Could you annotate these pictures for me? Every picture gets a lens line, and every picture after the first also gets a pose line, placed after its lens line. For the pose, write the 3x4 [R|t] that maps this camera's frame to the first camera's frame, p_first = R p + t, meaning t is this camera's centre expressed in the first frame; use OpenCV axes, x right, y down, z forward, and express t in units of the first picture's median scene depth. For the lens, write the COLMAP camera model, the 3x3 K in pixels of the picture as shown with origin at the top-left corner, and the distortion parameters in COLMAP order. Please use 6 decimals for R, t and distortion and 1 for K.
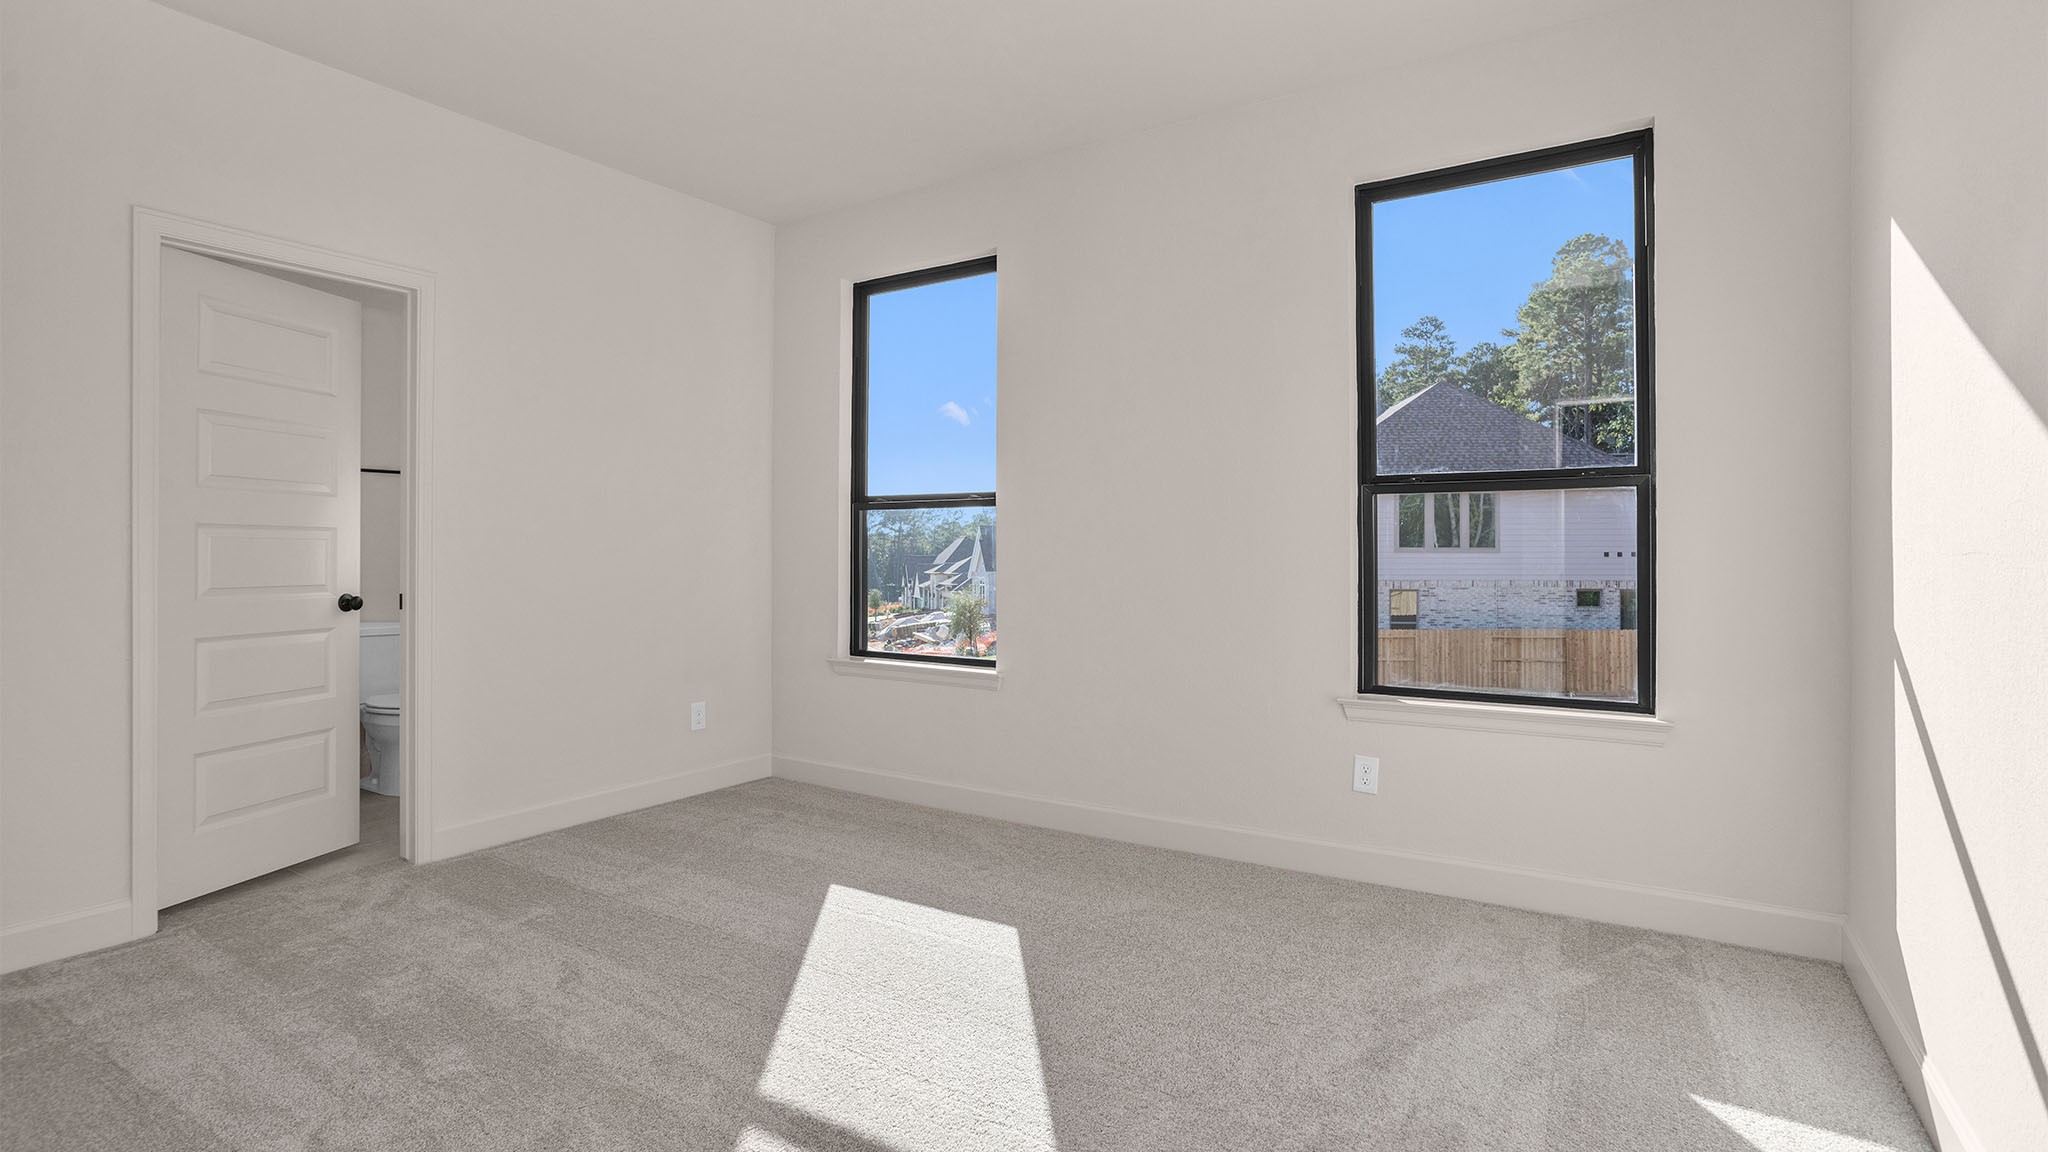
lens RADIAL K [[984.1, 0, 1020.1], [0, 984.1, 563.3], [0, 0, 1]] dist [-0.001132, -0.000097]
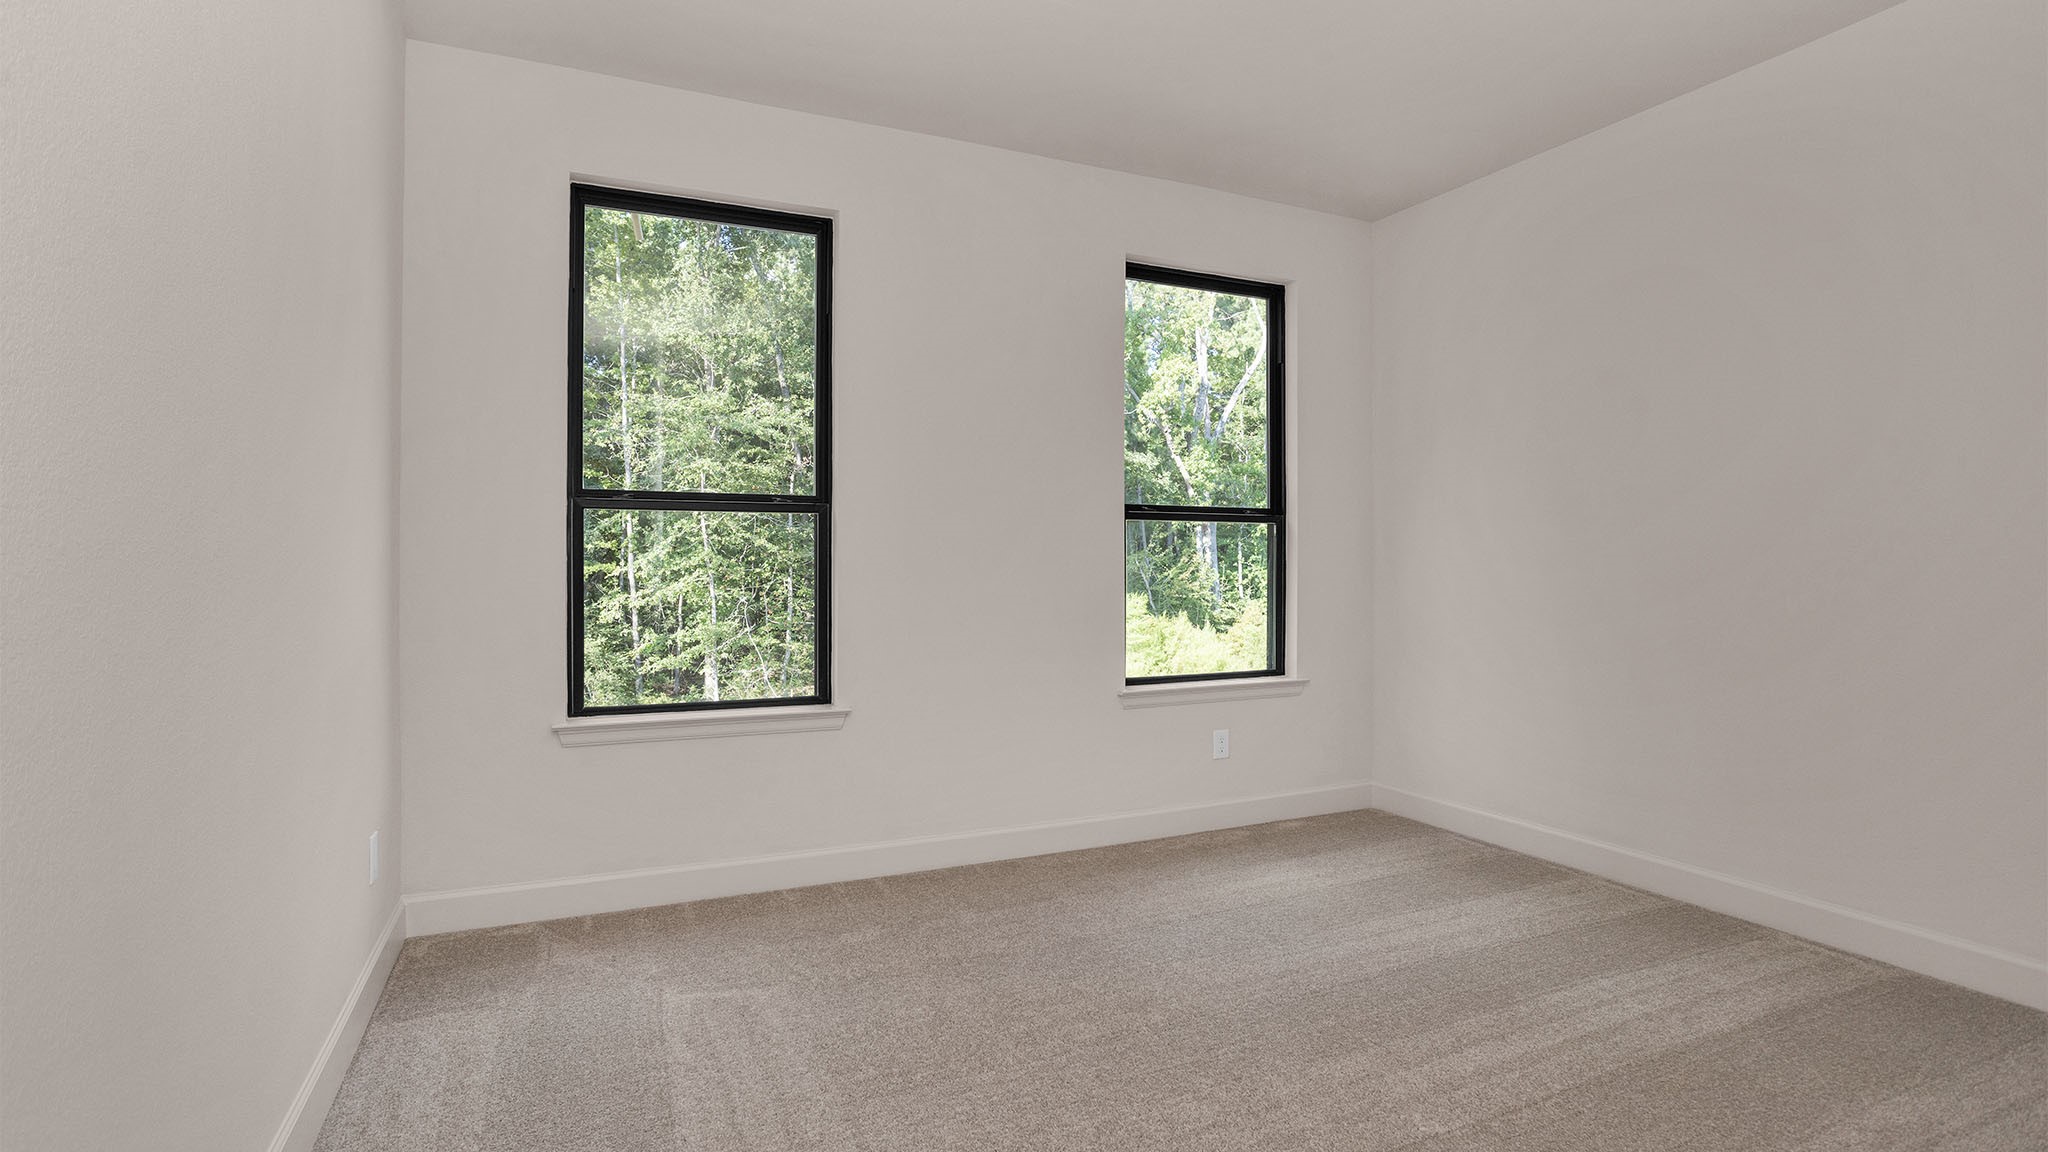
lens RADIAL K [[984.1, 0, 1019.6], [0, 984.1, 567.8], [0, 0, 1]] dist [-0.001132, -0.000097]
pose [[0.555546, 0.003382, 0.831479, -0.201897], [0.008775, 0.999912, -0.009930, 0.001449], [-0.831440, 0.012813, 0.555467, 0.117484]]
